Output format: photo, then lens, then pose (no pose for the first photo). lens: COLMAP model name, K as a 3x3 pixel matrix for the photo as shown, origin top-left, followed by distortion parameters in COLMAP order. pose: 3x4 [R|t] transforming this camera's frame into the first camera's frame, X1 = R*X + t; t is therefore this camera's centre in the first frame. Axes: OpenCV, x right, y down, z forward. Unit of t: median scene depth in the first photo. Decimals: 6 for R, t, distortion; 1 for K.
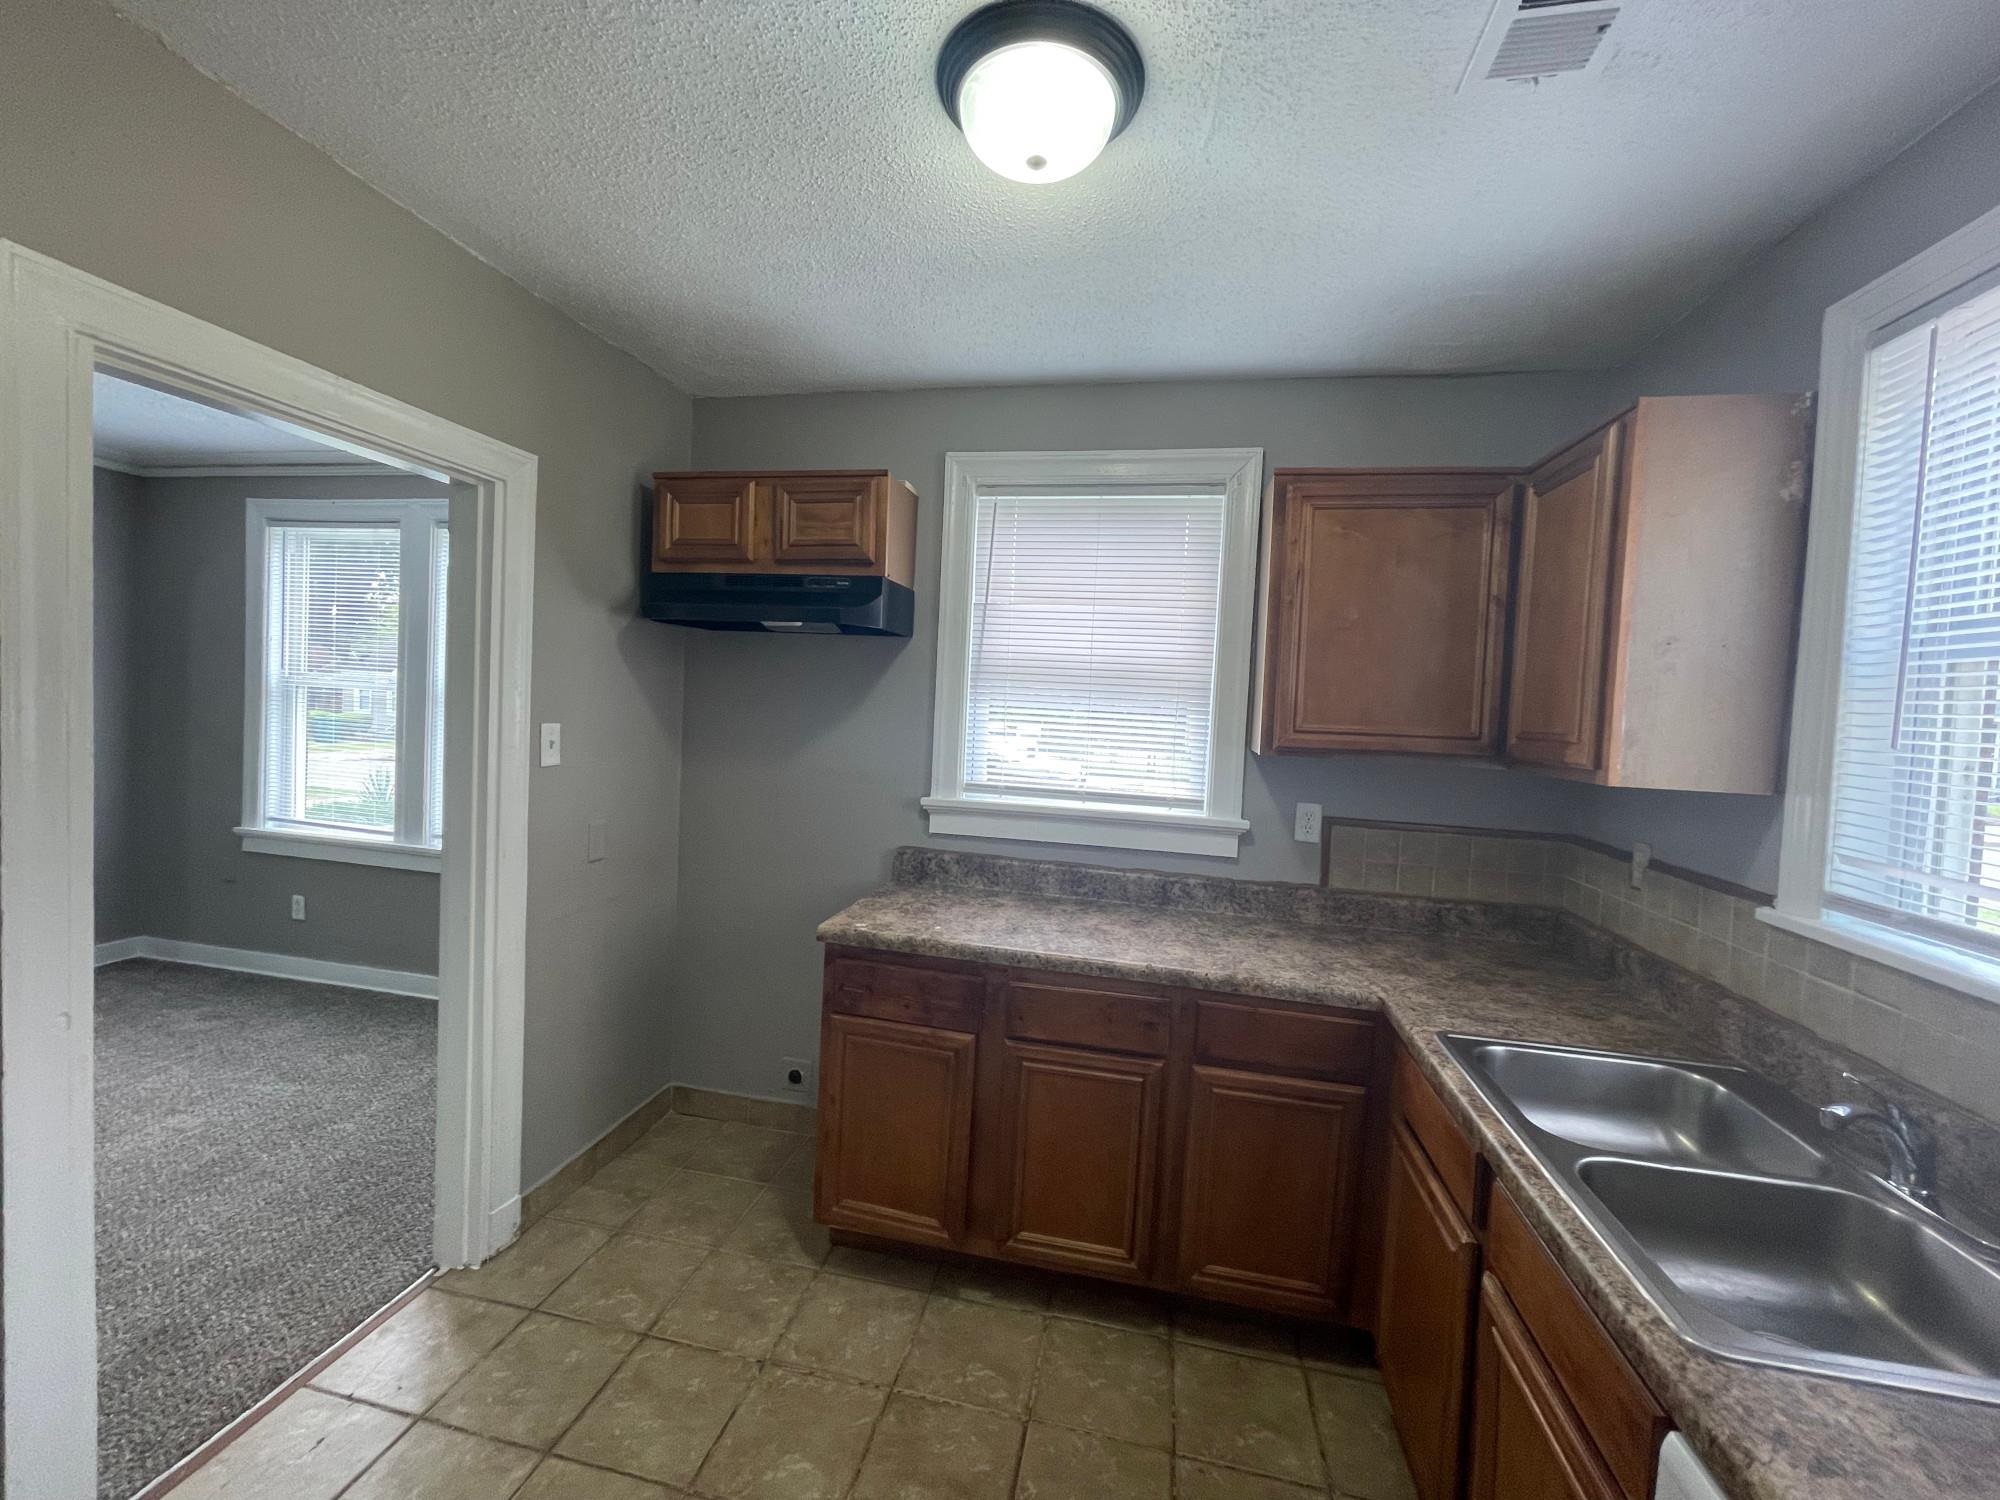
lens RADIAL K [[812.7, 0, 1000.8], [0, 812.7, 731.8], [0, 0, 1]] dist [-0.007283, 0.000649]
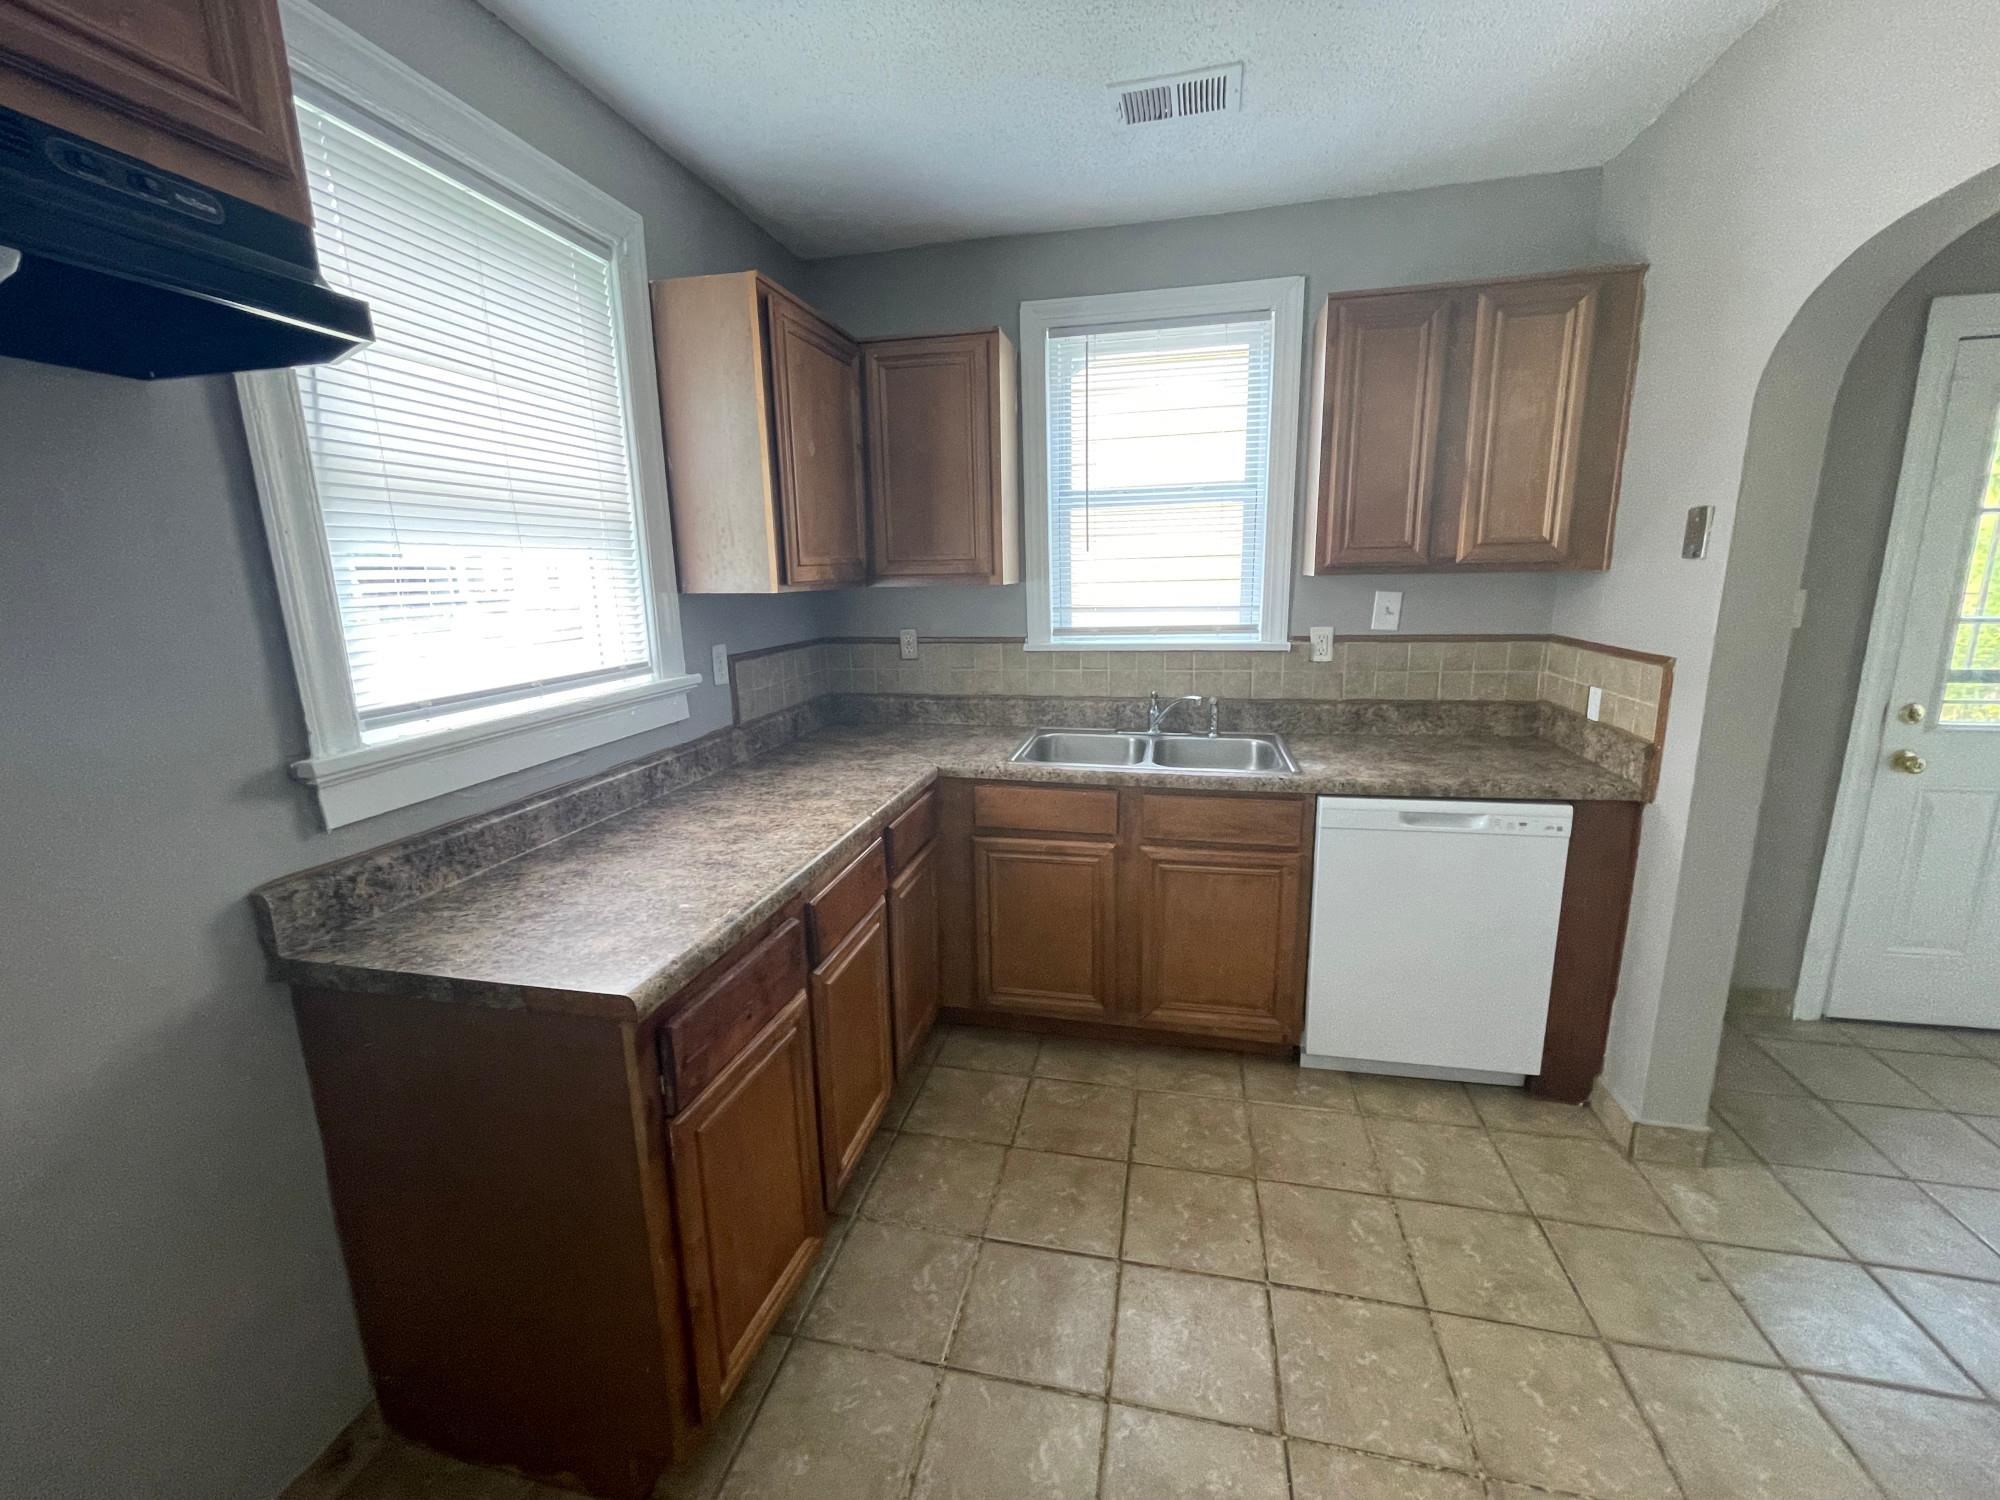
lens RADIAL K [[812.7, 0, 994.1], [0, 812.7, 741.7], [0, 0, 1]] dist [-0.007283, 0.000649]
pose [[0.014125, -0.254200, 0.967049, -0.549590], [0.056935, 0.965780, 0.253035, -0.025093], [-0.998278, 0.051485, 0.028115, 0.616399]]
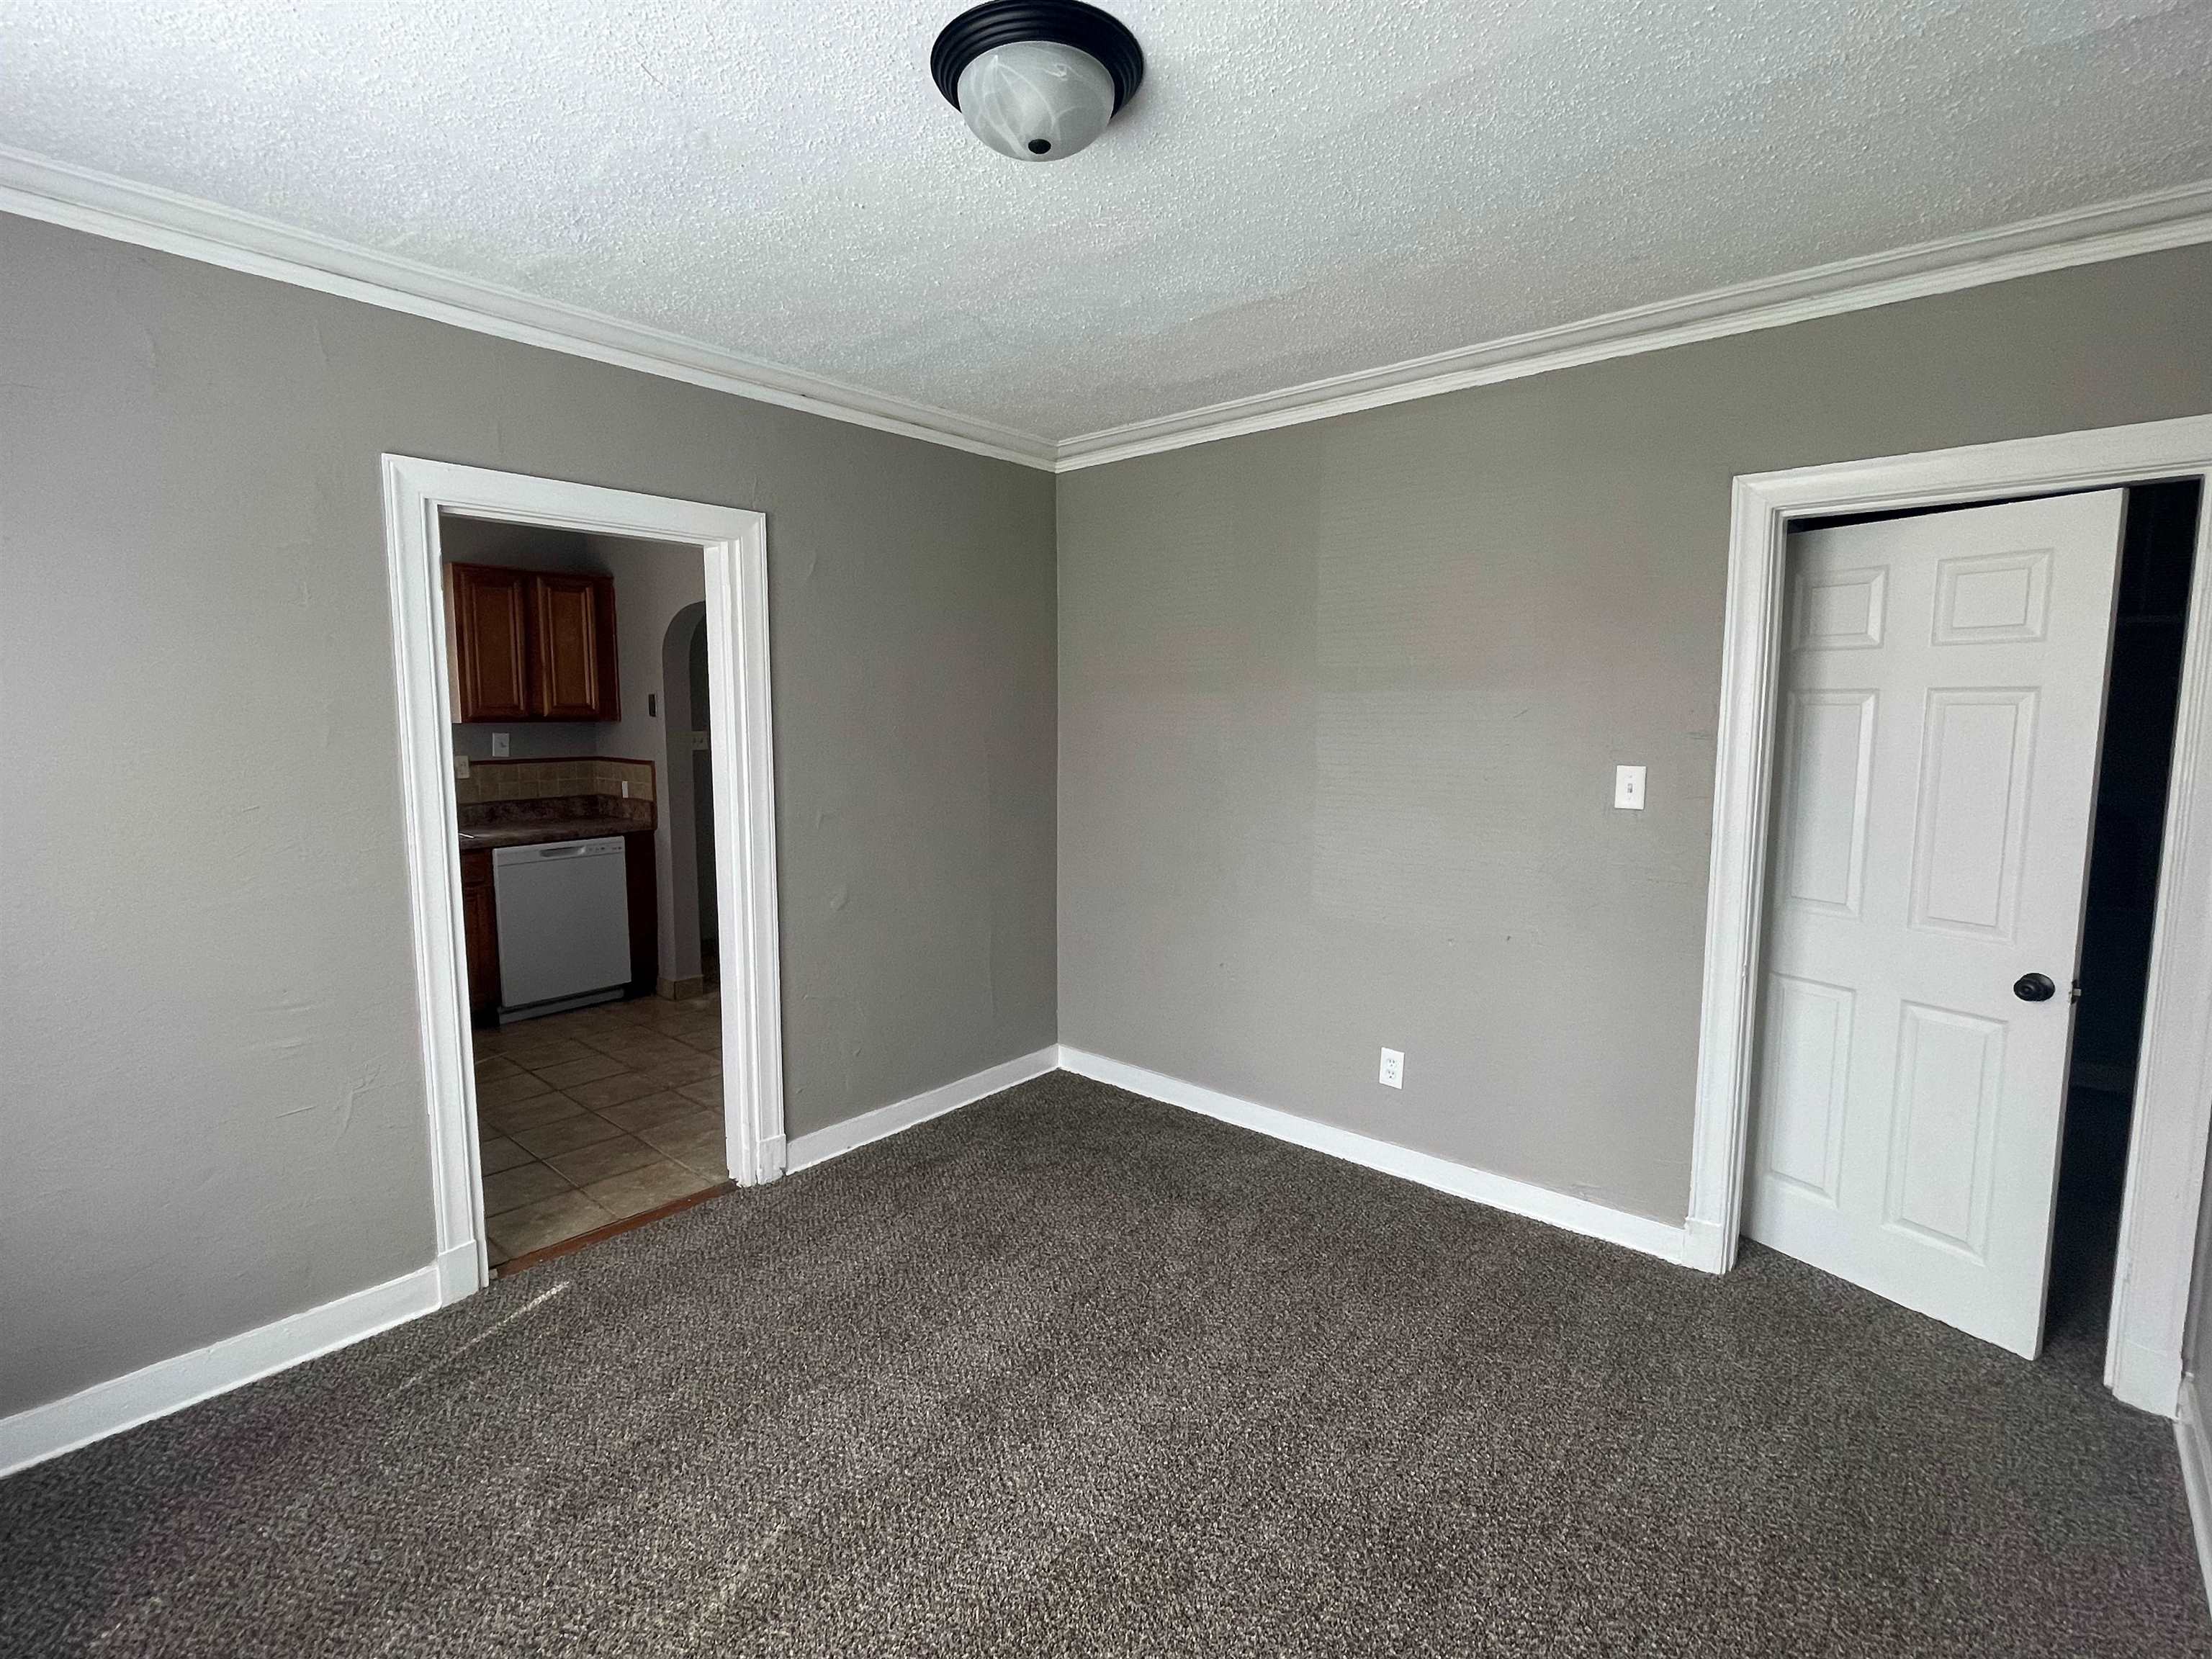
lens RADIAL K [[1049.8, 0, 1093.6], [0, 1049.8, 823.4], [0, 0, 1]] dist [0.001369, 0.000064]
pose [[-0.870251, -0.099697, 0.482415, -1.231867], [-0.026996, 0.987486, 0.155376, -0.075676], [-0.491869, 0.122193, -0.862052, 1.130289]]
